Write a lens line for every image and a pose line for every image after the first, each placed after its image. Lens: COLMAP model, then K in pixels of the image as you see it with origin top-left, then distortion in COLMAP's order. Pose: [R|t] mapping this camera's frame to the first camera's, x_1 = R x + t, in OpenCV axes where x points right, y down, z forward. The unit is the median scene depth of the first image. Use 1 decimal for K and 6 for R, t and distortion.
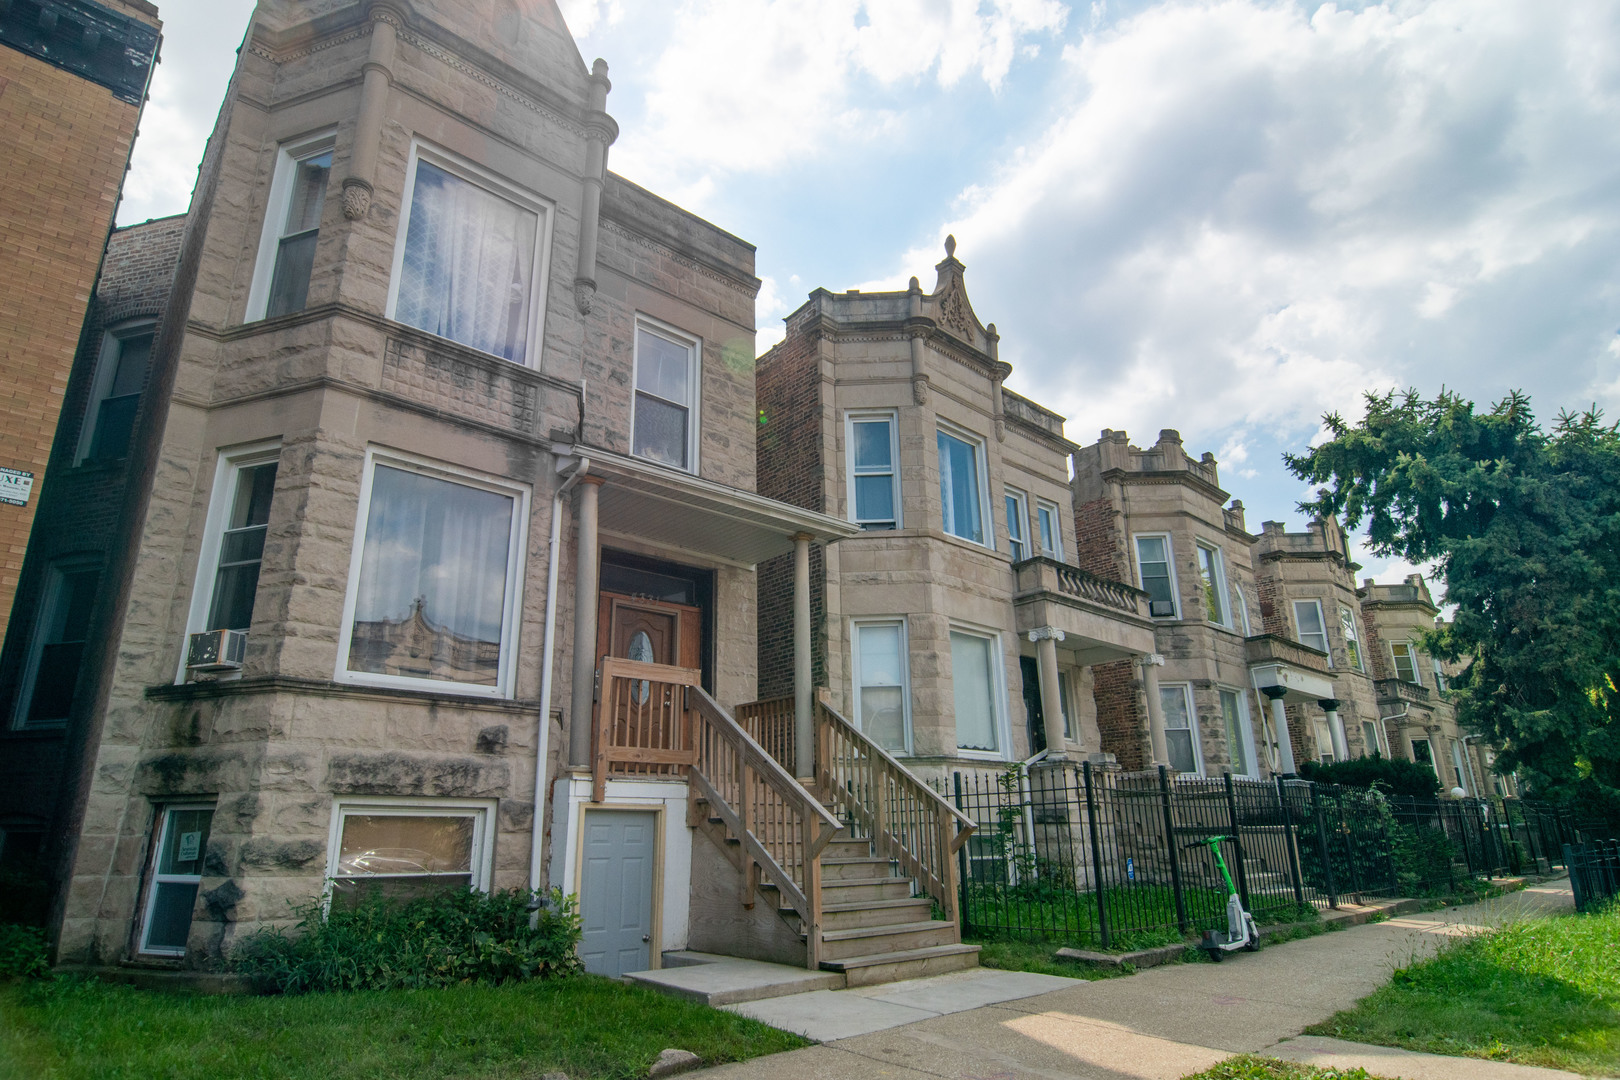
lens RADIAL K [[895.6, 0, 810.0], [0, 895.6, 540.0], [0, 0, 1]] dist [-0.020395, -0.001521]
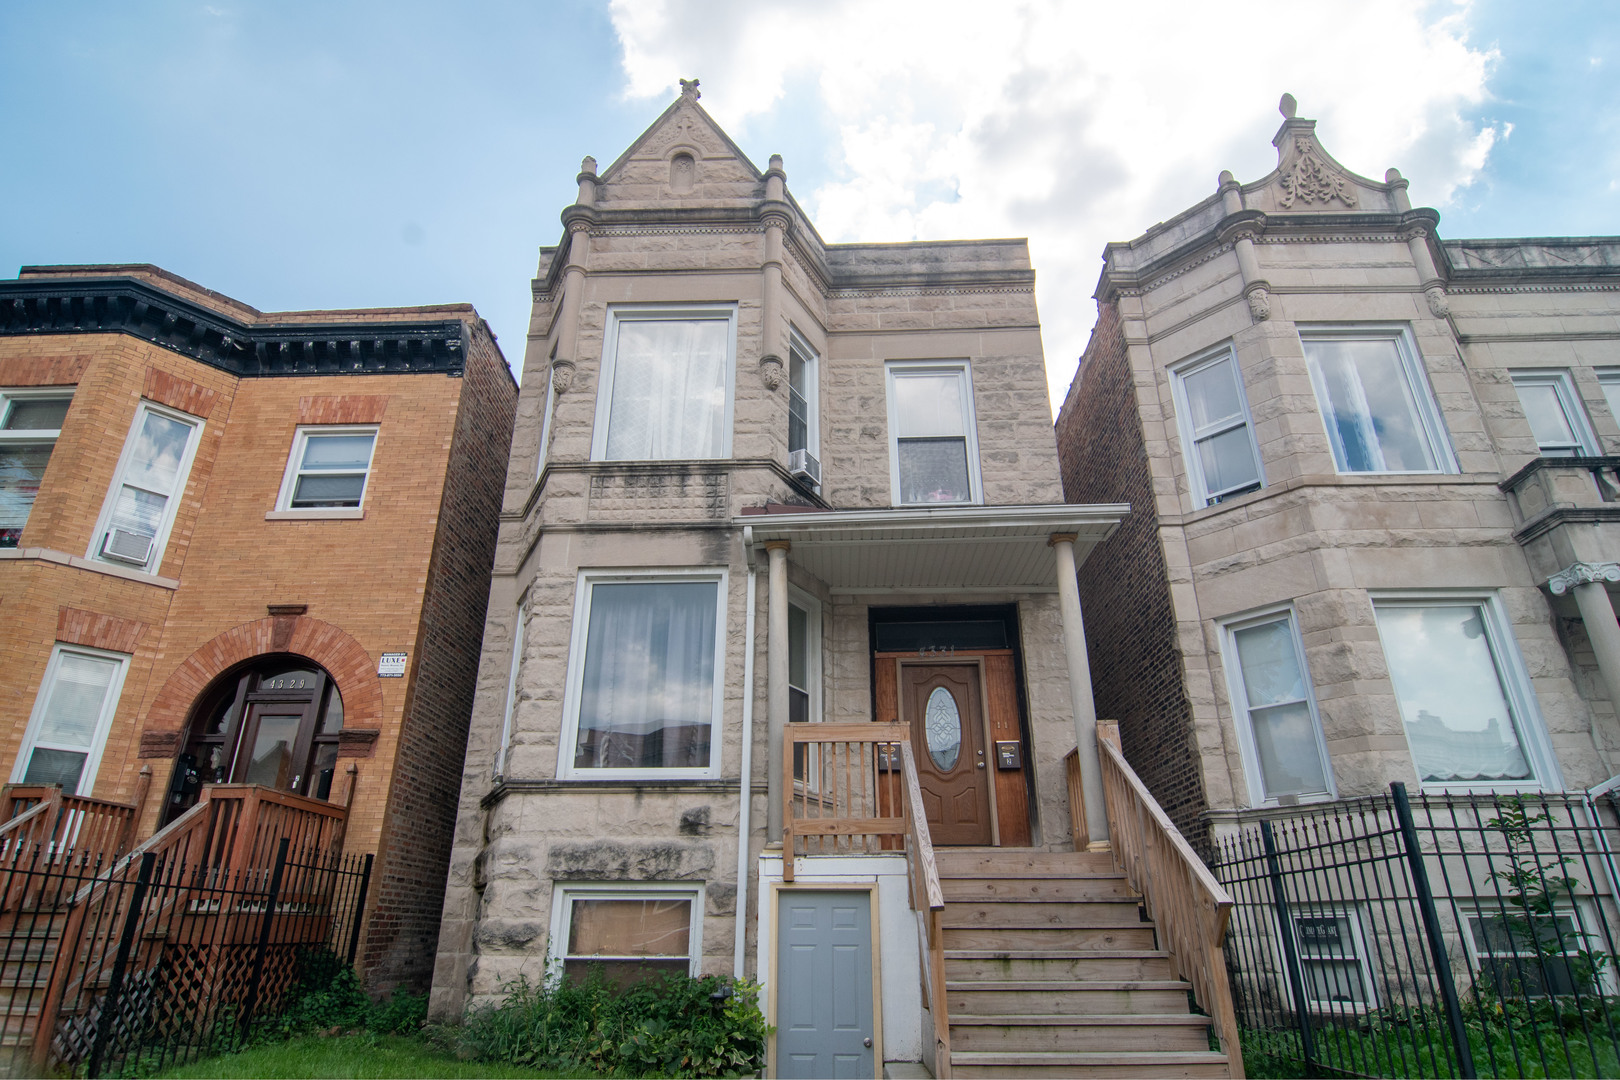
lens RADIAL K [[885.1, 0, 808.1], [0, 885.1, 533.7], [0, 0, 1]] dist [-0.015661, -0.000968]
pose [[0.712885, -0.281076, -0.642488, 0.449563], [0.215579, 0.959636, -0.180623, 0.114172], [0.667323, -0.009743, 0.744705, 0.327167]]
